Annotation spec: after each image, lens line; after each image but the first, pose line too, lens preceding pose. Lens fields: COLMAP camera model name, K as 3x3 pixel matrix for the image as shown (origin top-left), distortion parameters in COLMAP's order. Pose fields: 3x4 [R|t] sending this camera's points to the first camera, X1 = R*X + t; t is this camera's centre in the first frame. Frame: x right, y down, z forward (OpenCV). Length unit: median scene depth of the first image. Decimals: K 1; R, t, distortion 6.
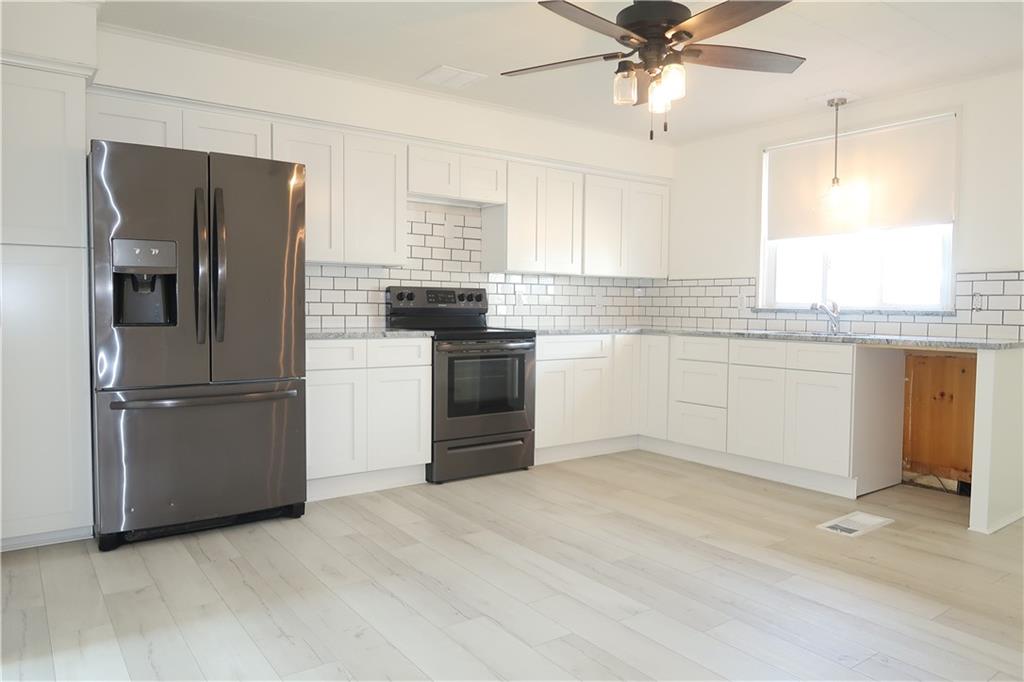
lens RADIAL K [[707.6, 0, 512.0], [0, 707.6, 341.0], [0, 0, 1]] dist [-0.020444, 0.000454]
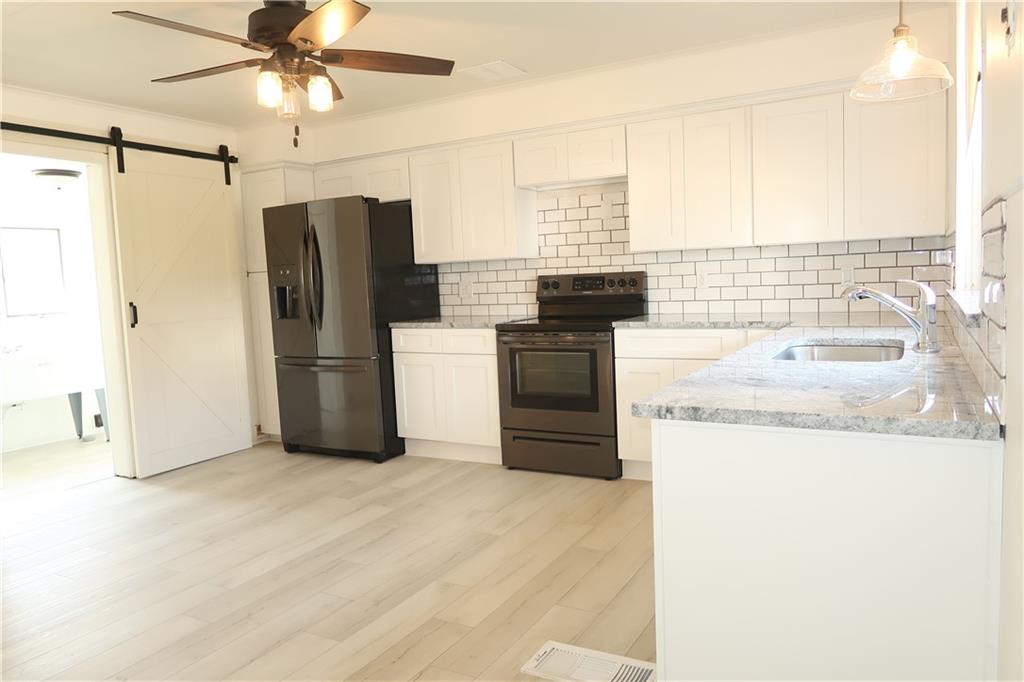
lens RADIAL K [[707.6, 0, 512.0], [0, 707.6, 341.0], [0, 0, 1]] dist [-0.020444, 0.000454]
pose [[0.408722, 0.054486, -0.911031, 0.781772], [0.001199, 0.998183, 0.060237, -0.045260], [0.912658, -0.025713, 0.407914, 0.546837]]
